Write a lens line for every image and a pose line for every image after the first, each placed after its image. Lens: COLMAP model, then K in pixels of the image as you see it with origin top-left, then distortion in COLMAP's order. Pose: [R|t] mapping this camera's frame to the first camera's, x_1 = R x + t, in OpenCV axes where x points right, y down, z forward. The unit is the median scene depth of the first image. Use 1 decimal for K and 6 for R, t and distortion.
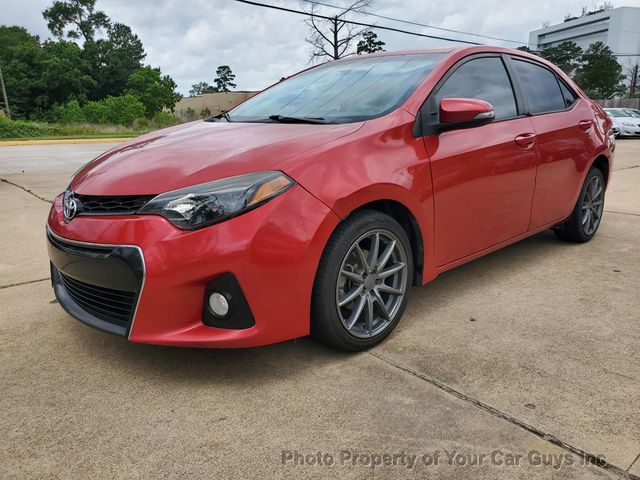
lens RADIAL K [[494.5, 0, 323.2], [0, 494.5, 239.9], [0, 0, 1]] dist [0.003597, 0.011259]
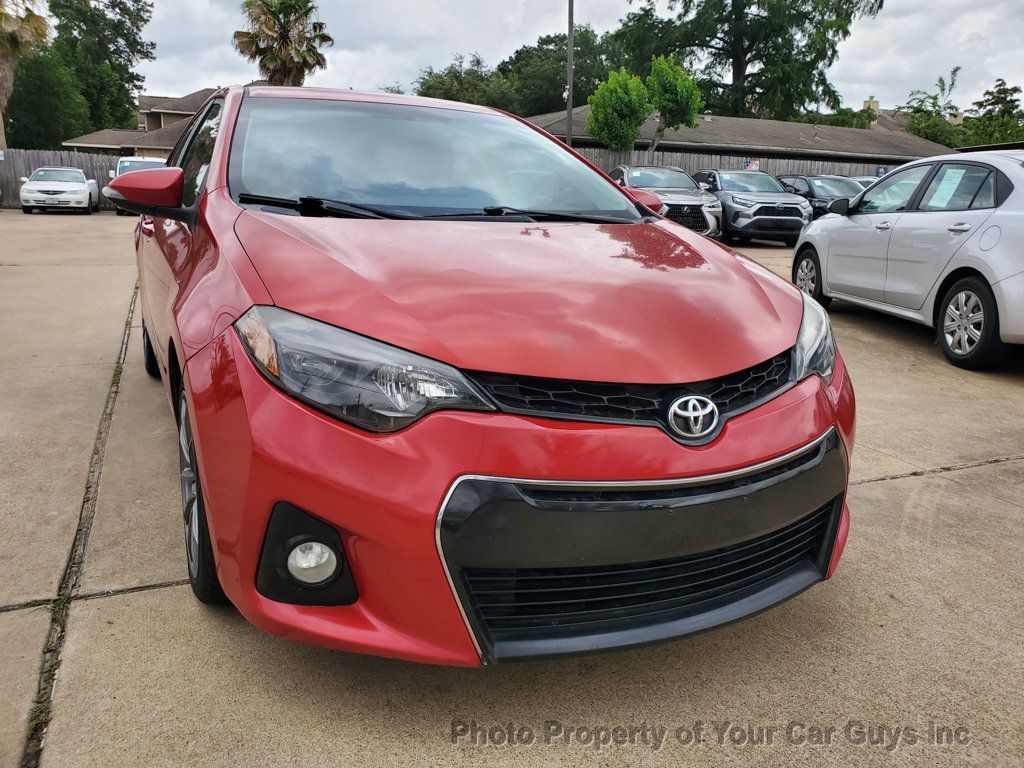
lens RADIAL K [[808.5, 0, 517.8], [0, 808.5, 372.2], [0, 0, 1]] dist [-0.036174, 0.067230]
pose [[0.317376, -0.195957, 0.927833, -0.896759], [0.198926, 0.970405, 0.136903, -0.171365], [-0.927200, 0.141121, 0.346965, 0.615173]]
